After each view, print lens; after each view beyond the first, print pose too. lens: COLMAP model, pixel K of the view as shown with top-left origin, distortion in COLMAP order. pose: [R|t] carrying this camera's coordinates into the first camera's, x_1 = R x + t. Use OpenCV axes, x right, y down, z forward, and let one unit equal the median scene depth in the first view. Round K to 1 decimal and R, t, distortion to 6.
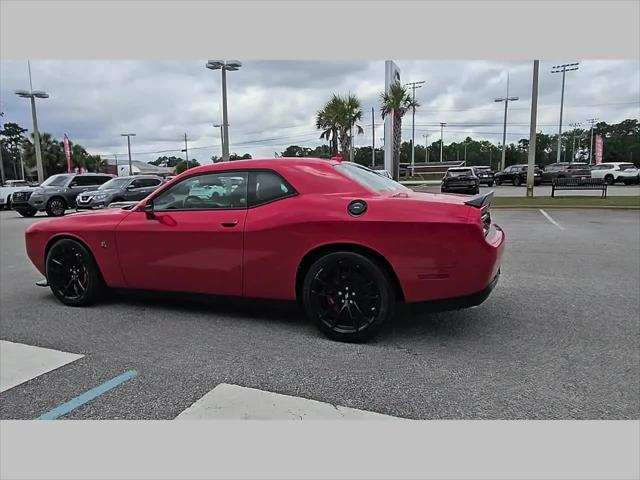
lens RADIAL K [[436.2, 0, 310.0], [0, 436.2, 246.9], [0, 0, 1]] dist [0.010032, -0.006526]
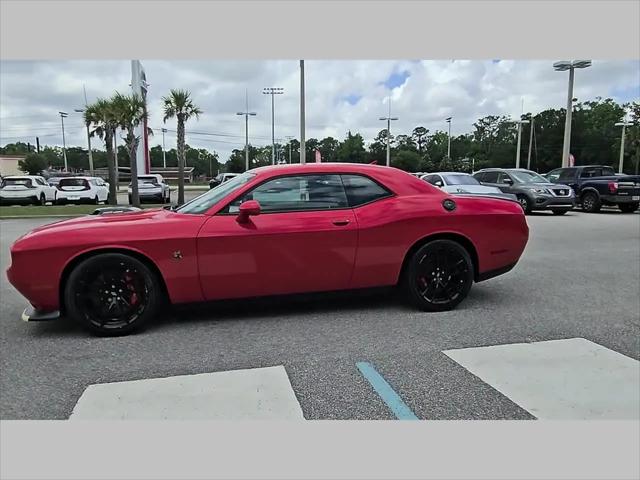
lens RADIAL K [[436.4, 0, 309.4], [0, 436.4, 245.2], [0, 0, 1]] dist [0.007000, -0.004803]
pose [[0.814477, -0.069139, 0.576061, -0.162847], [0.078808, 0.996856, 0.008218, -0.002395], [-0.574818, 0.038705, 0.817365, 0.029873]]
